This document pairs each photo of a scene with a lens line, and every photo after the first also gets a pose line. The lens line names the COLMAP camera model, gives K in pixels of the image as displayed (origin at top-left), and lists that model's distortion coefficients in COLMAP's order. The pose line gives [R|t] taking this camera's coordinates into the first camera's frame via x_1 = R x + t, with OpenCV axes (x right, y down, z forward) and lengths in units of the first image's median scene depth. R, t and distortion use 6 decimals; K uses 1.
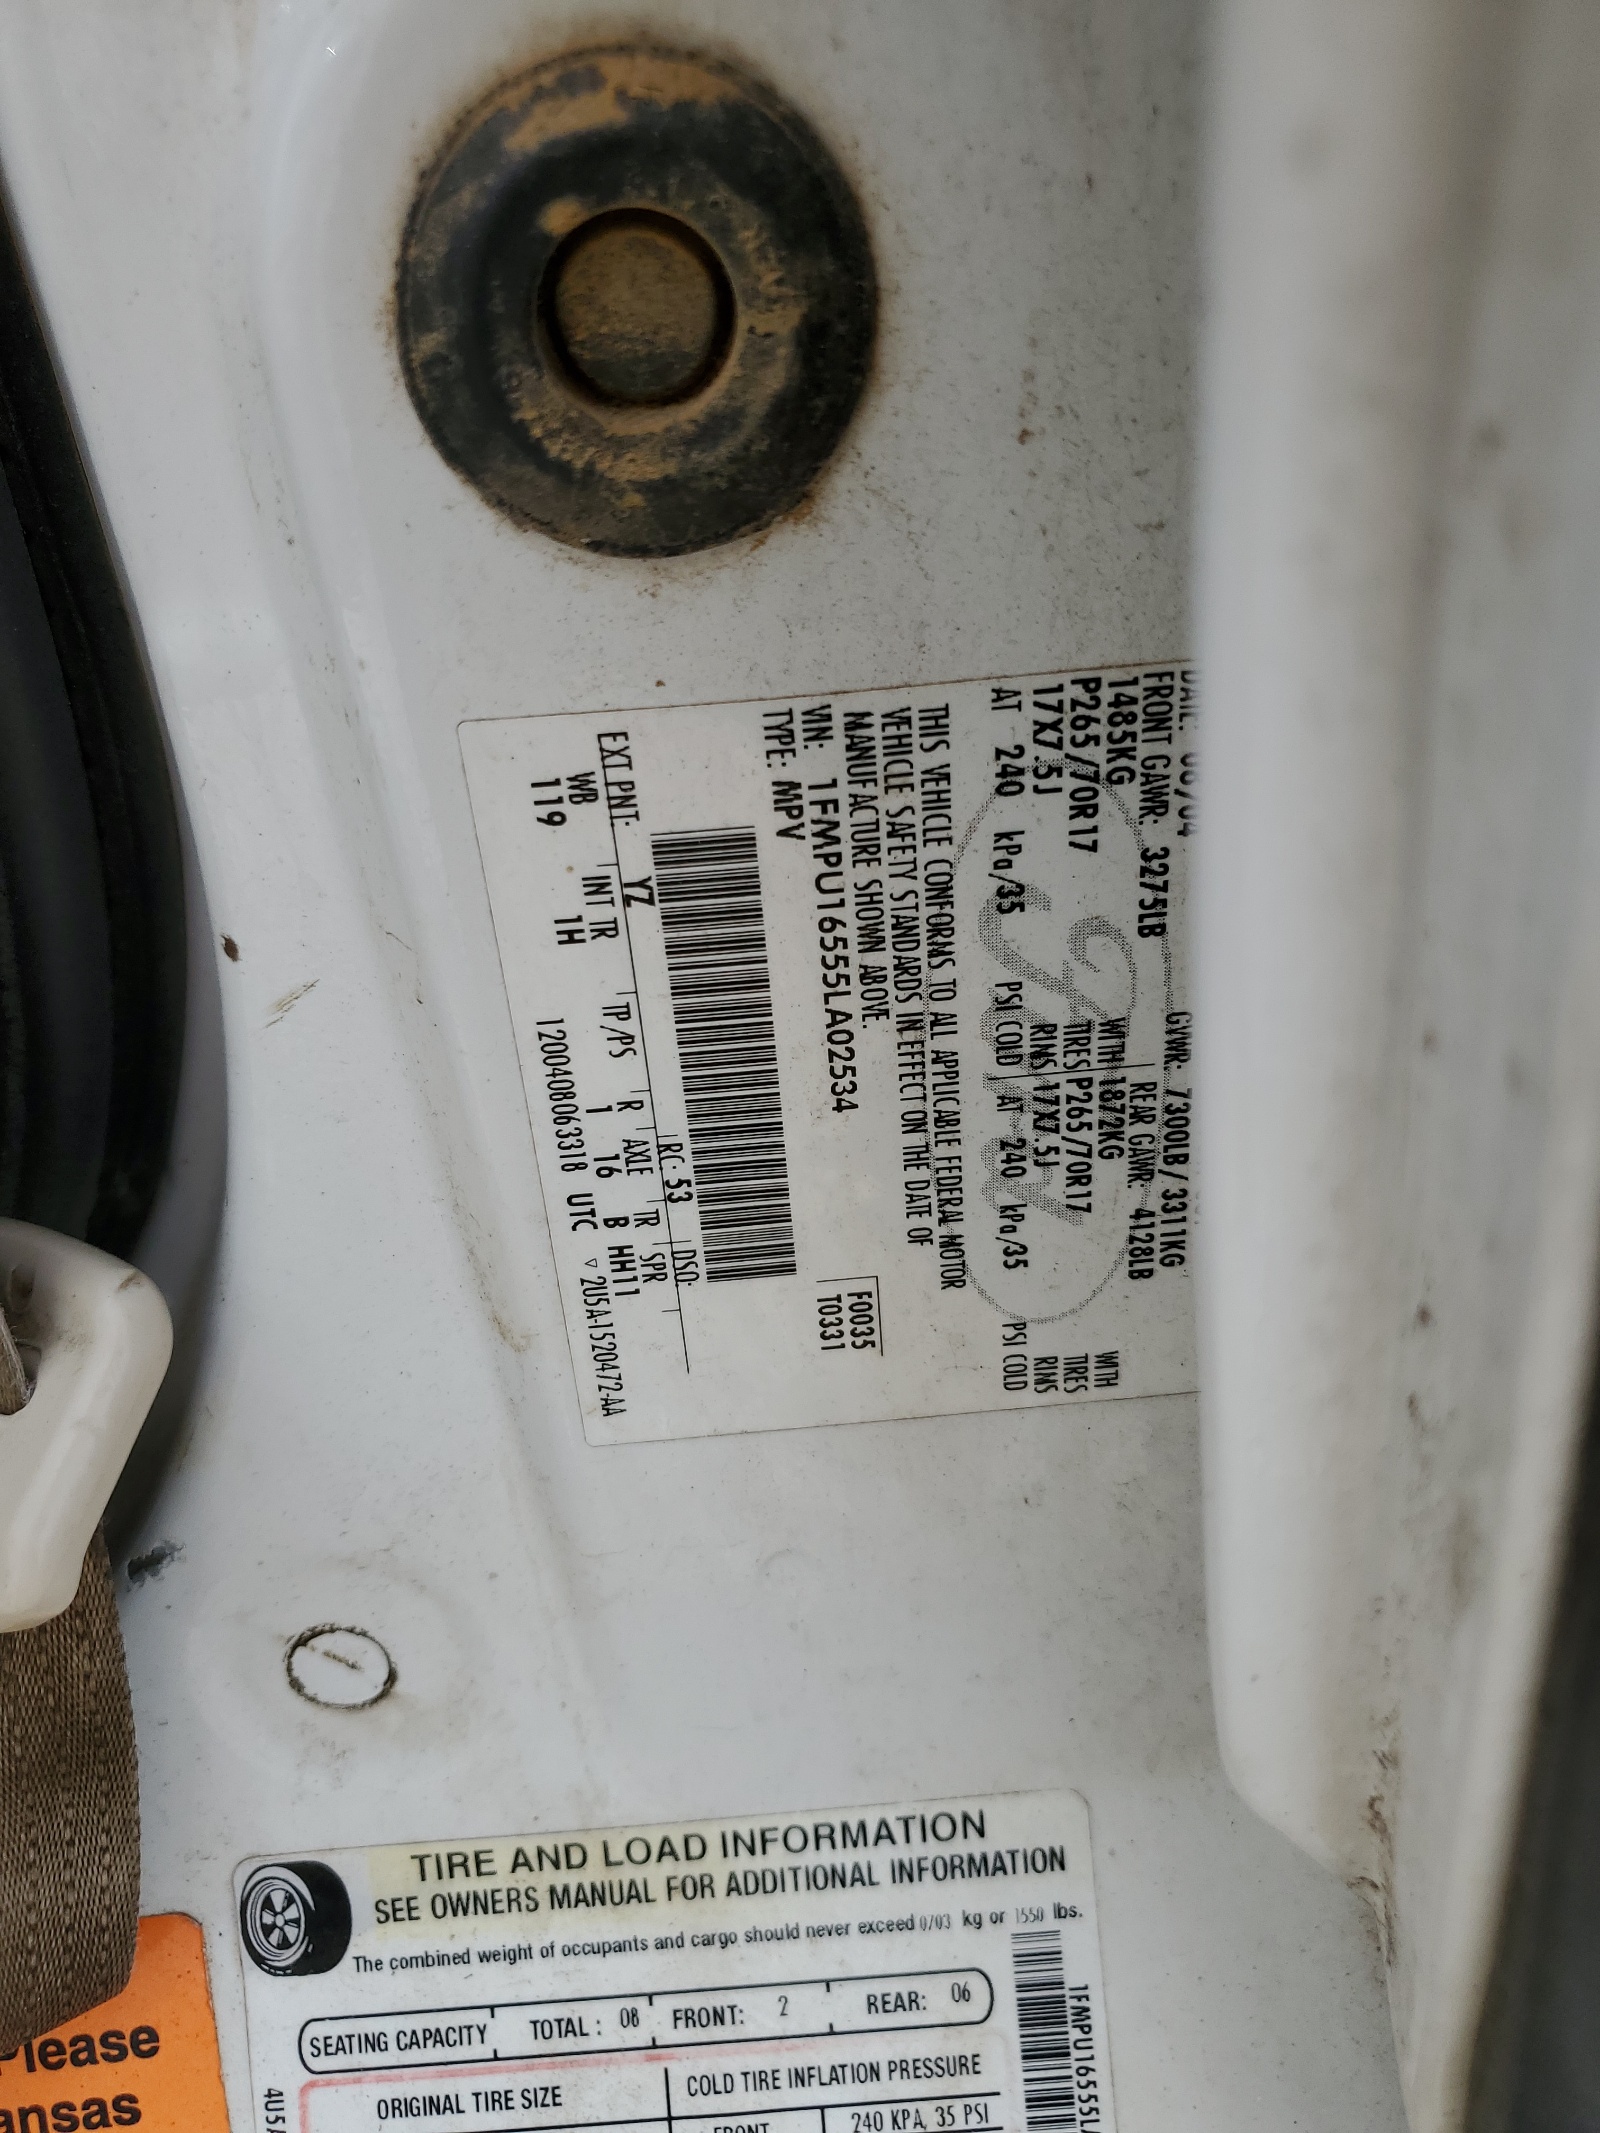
lens RADIAL K [[1599.8, 0, 802.1], [0, 1599.8, 1070.4], [0, 0, 1]] dist [0.010035, 0.003447]
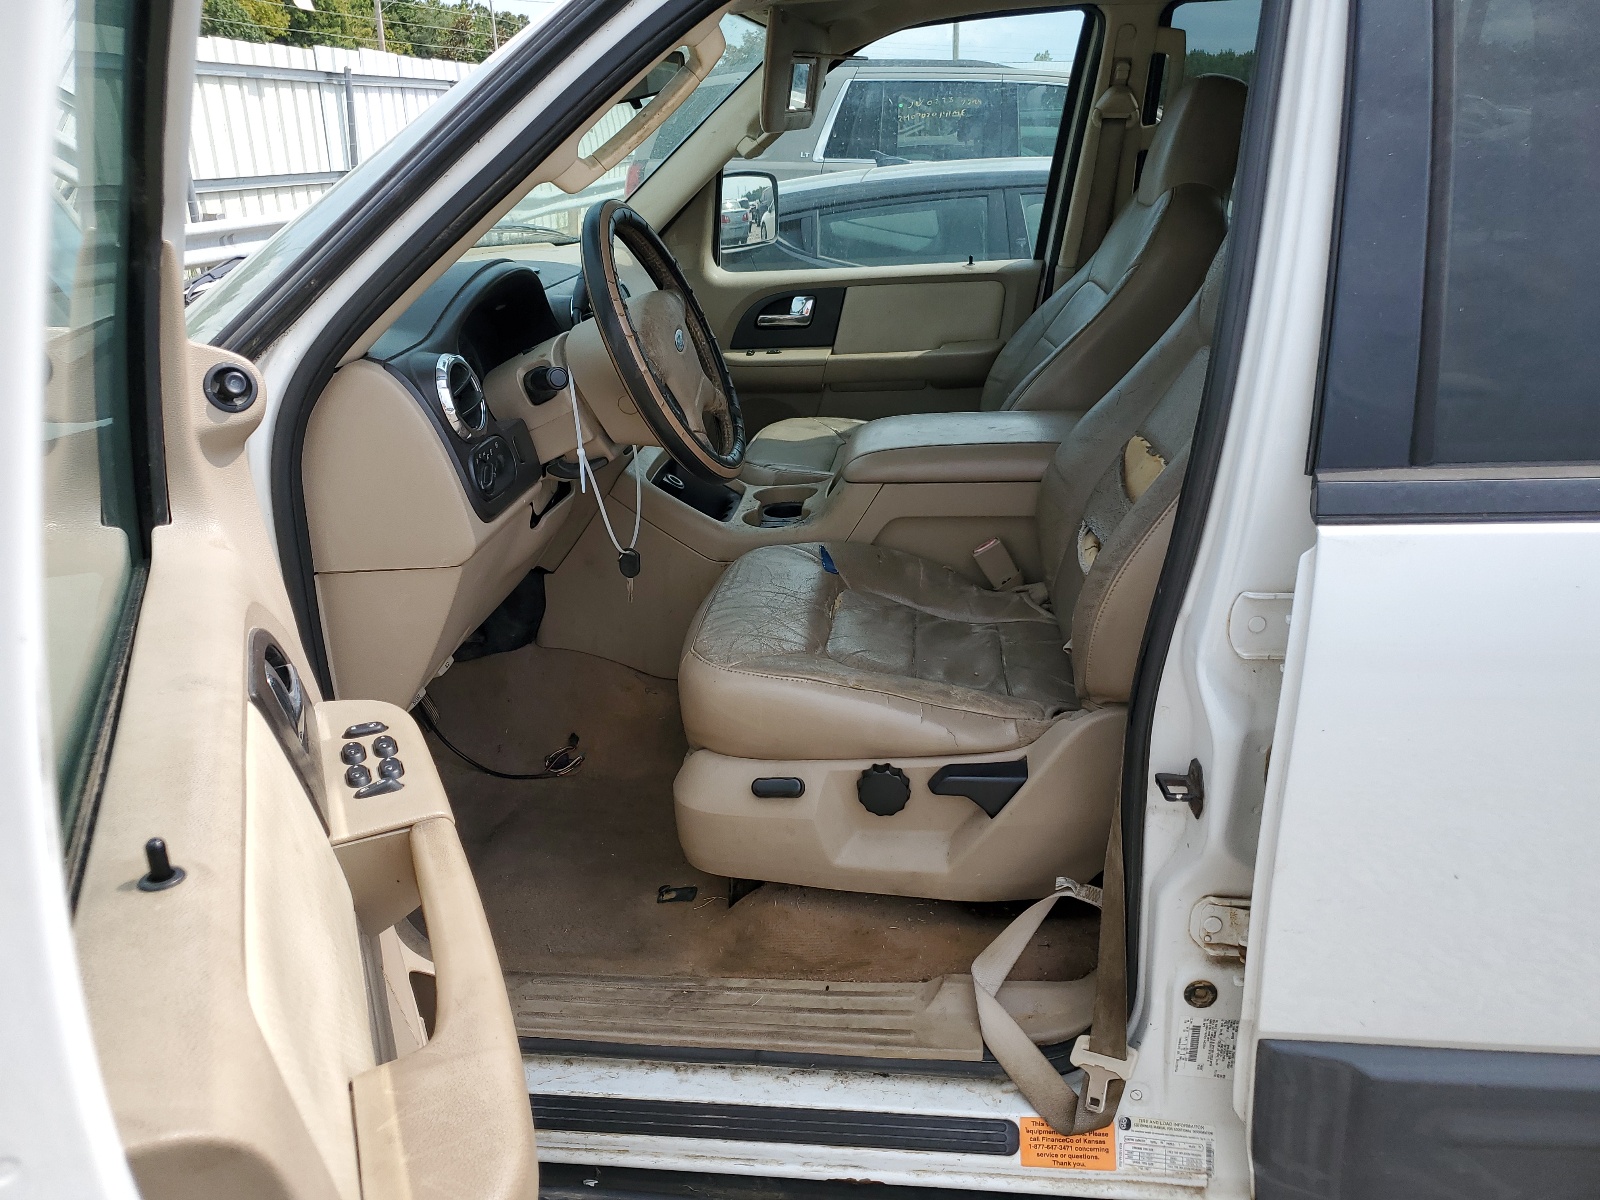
lens RADIAL K [[1200.0, 0, 797.9], [0, 1200.0, 595.9], [0, 0, 1]] dist [0.010035, 0.003447]
pose [[0.982619, 0.130868, -0.131659, -1.731032], [-0.152209, 0.973991, -0.167852, -1.014830], [0.106268, 0.184974, 0.976981, -6.801697]]
